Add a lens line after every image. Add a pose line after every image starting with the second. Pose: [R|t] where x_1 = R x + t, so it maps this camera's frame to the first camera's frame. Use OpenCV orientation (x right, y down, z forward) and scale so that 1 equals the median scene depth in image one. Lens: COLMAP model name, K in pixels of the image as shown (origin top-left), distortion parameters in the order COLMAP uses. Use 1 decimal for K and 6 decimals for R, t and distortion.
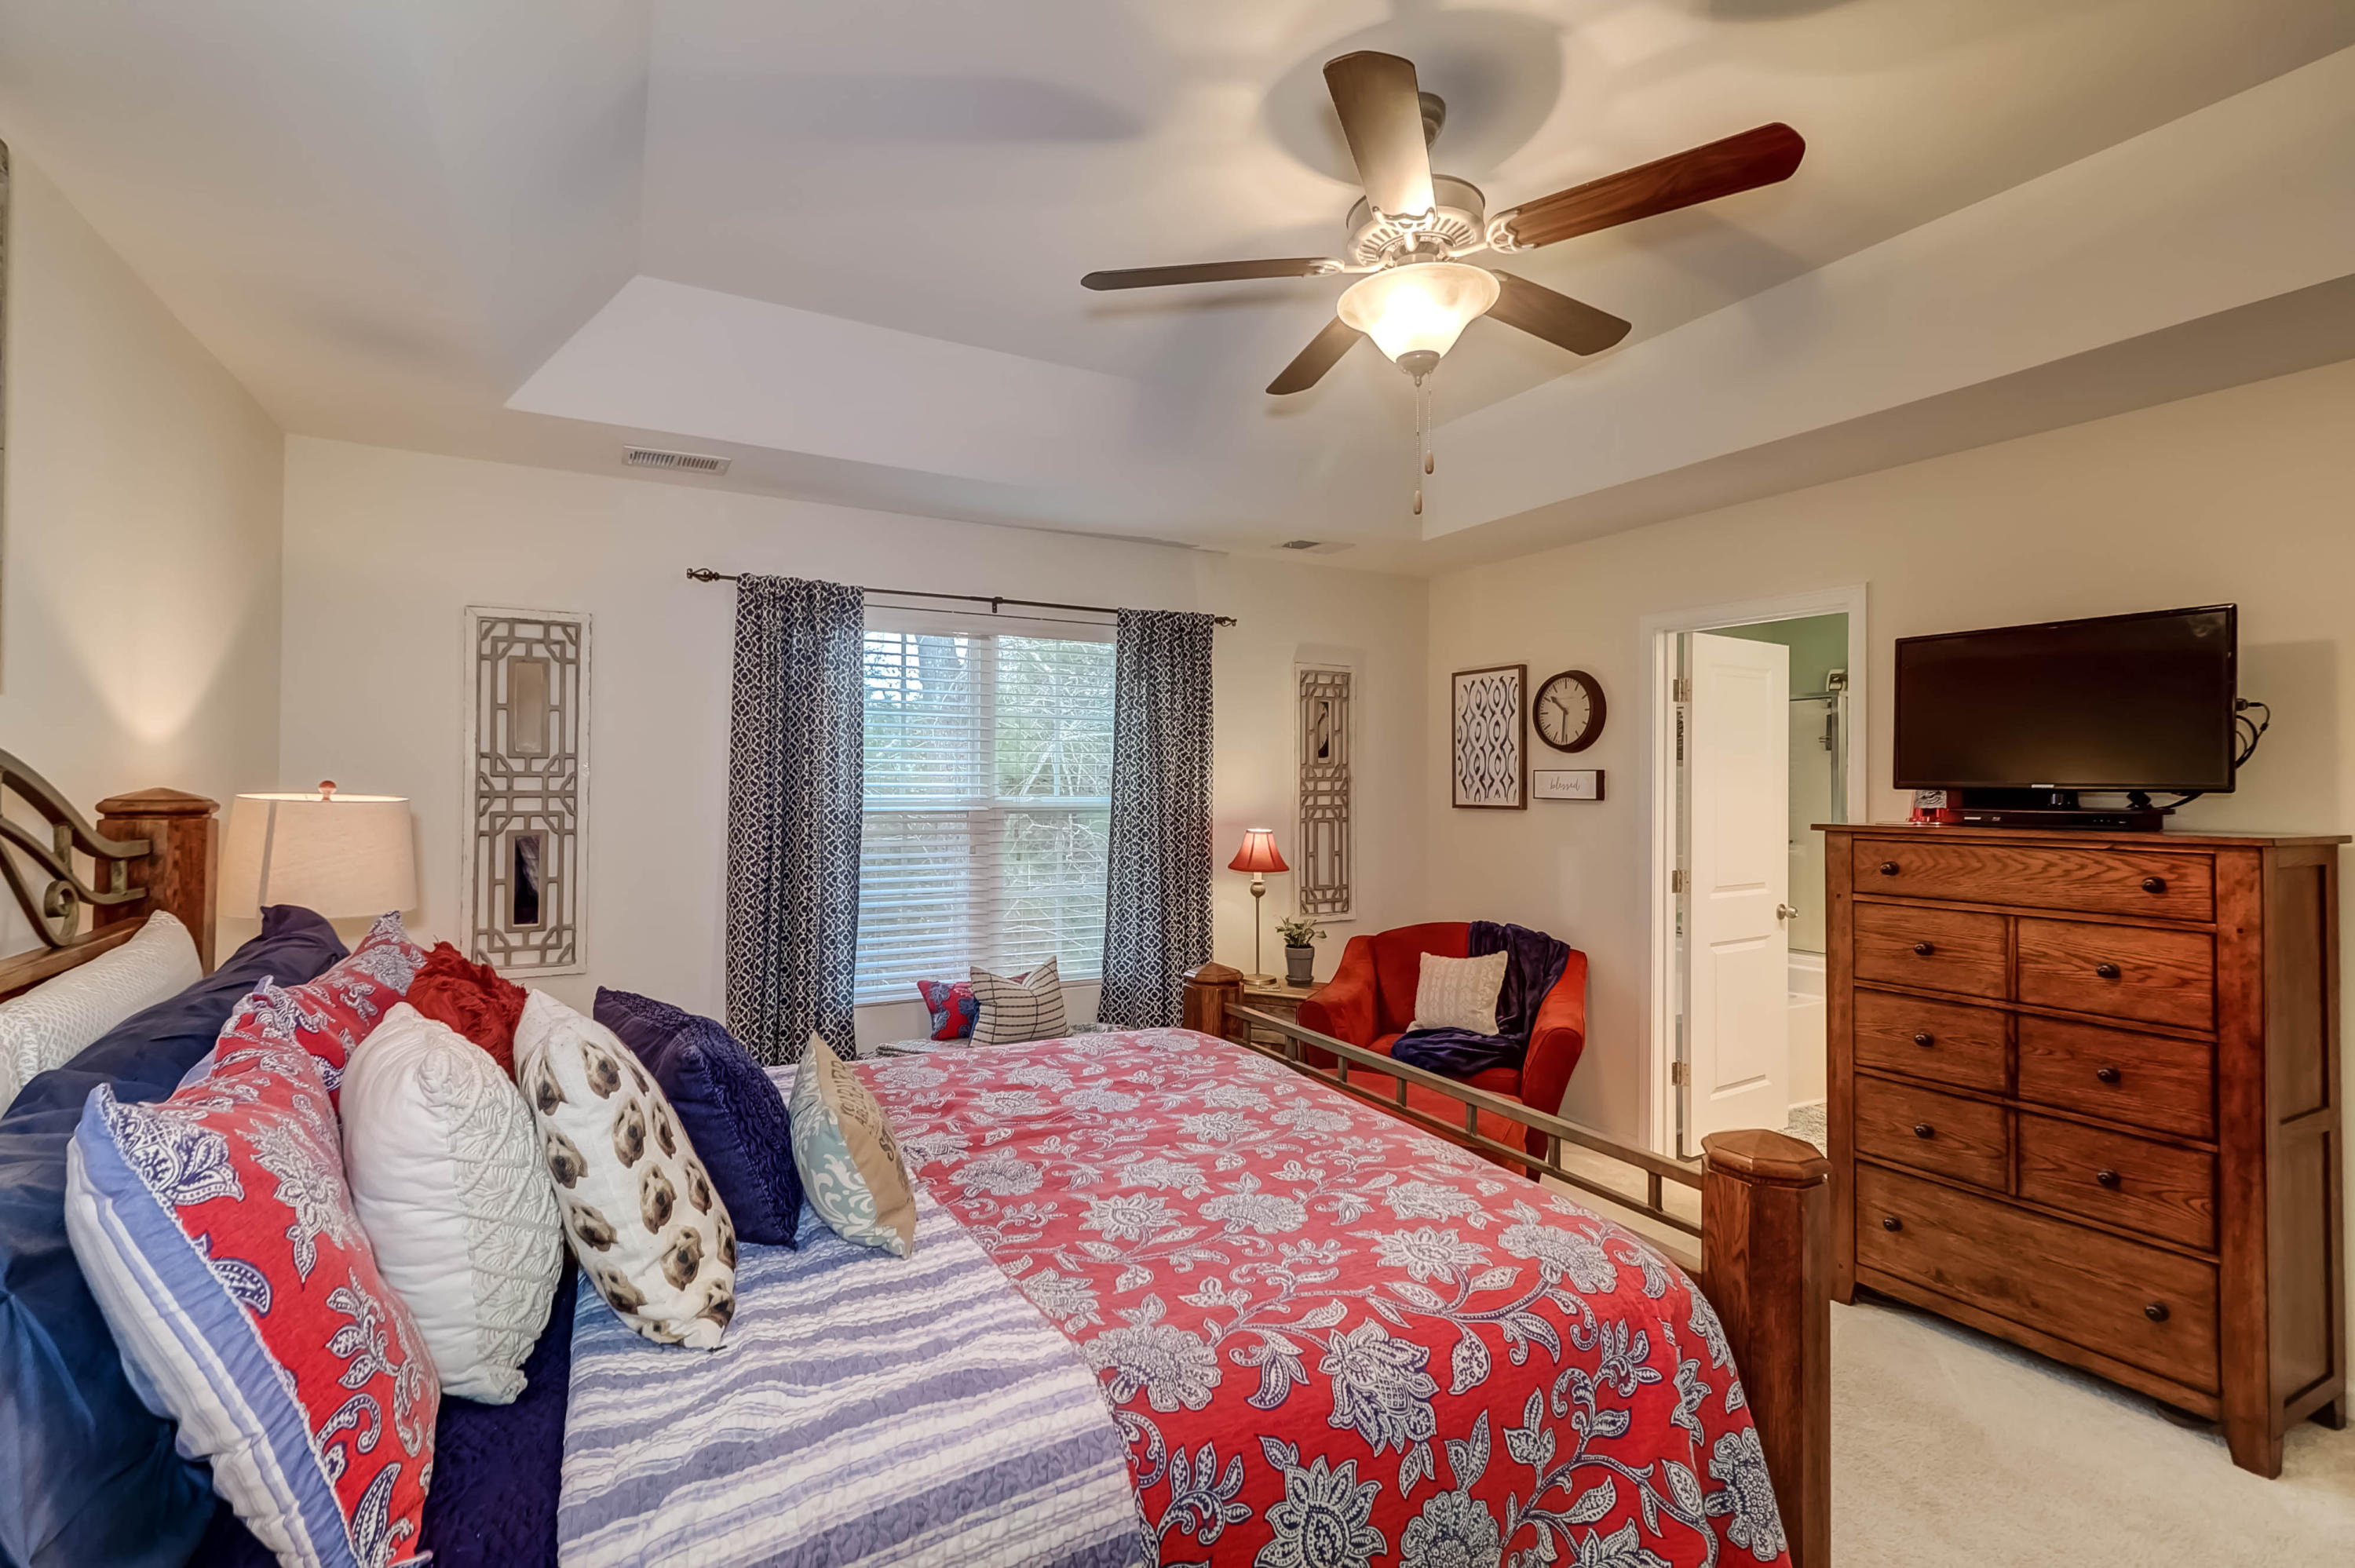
lens RADIAL K [[1083.8, 0, 1162.2], [0, 1083.8, 773.9], [0, 0, 1]] dist [0.003520, -0.001369]
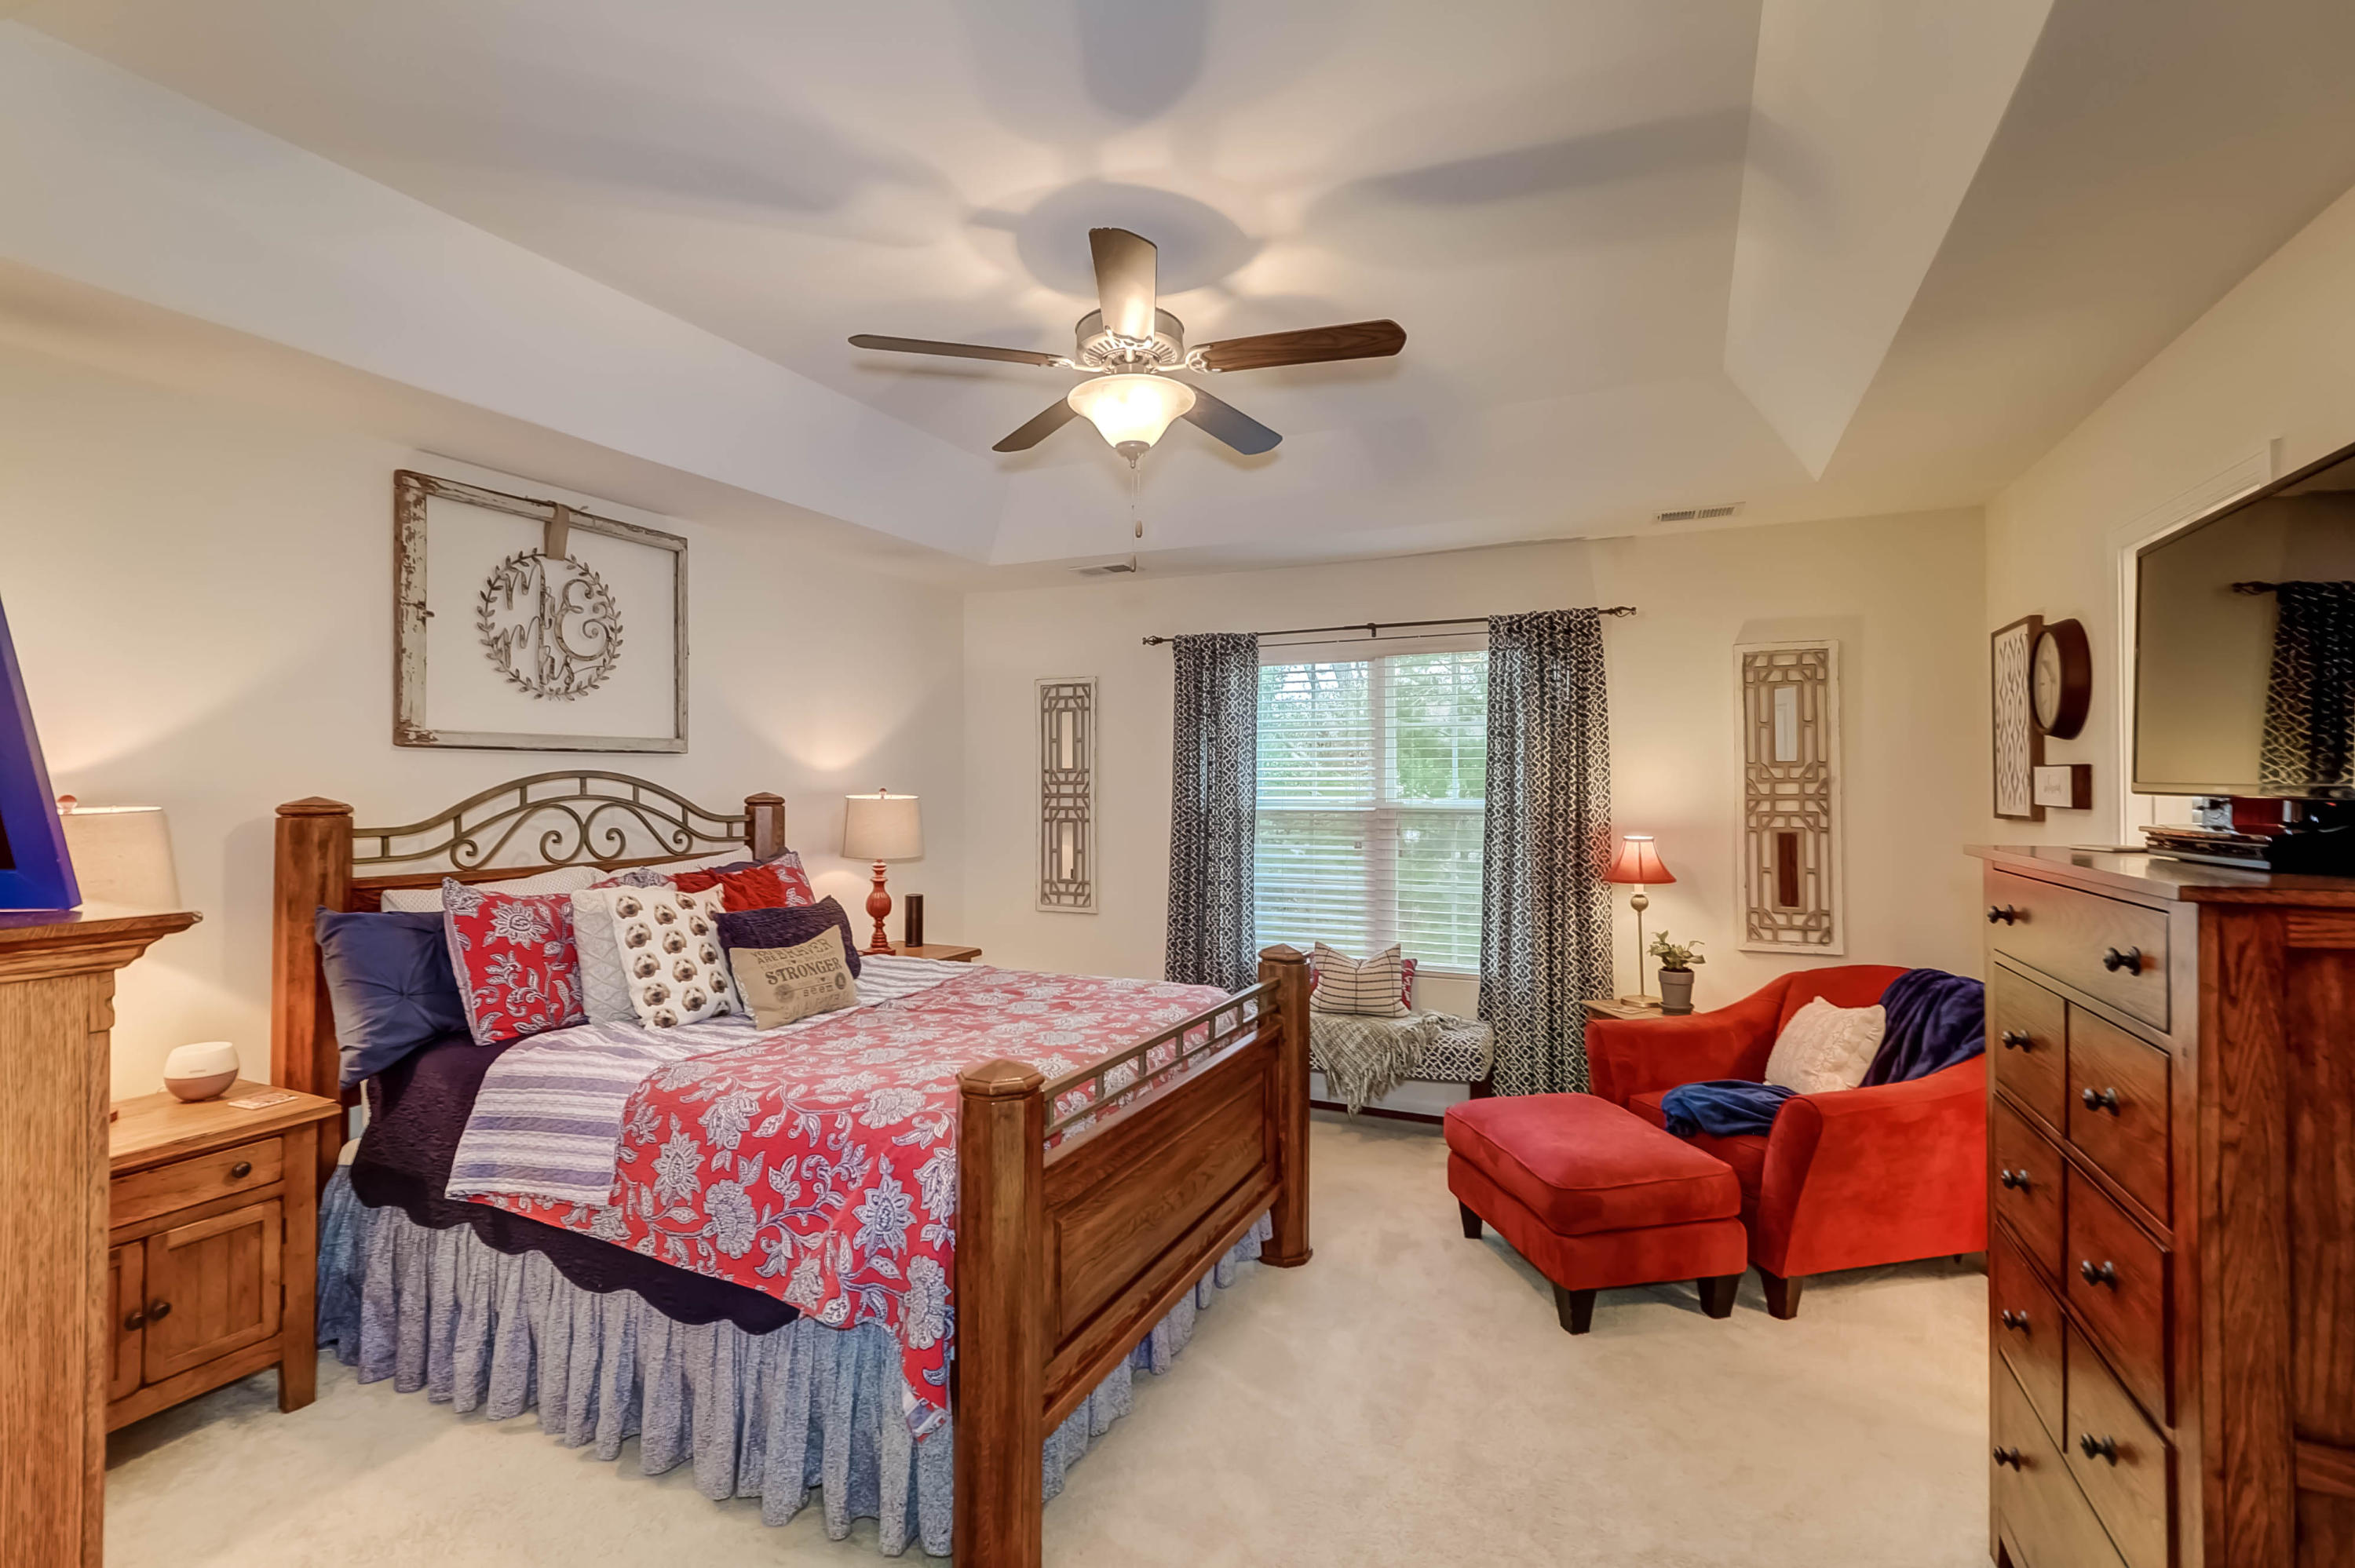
lens RADIAL K [[1083.8, 0, 1162.2], [0, 1083.8, 773.9], [0, 0, 1]] dist [0.003520, -0.001369]
pose [[0.602421, -0.013094, -0.798071, 0.742083], [0.012004, 0.999901, -0.007344, 0.000513], [0.798088, -0.005156, 0.602519, 0.166168]]
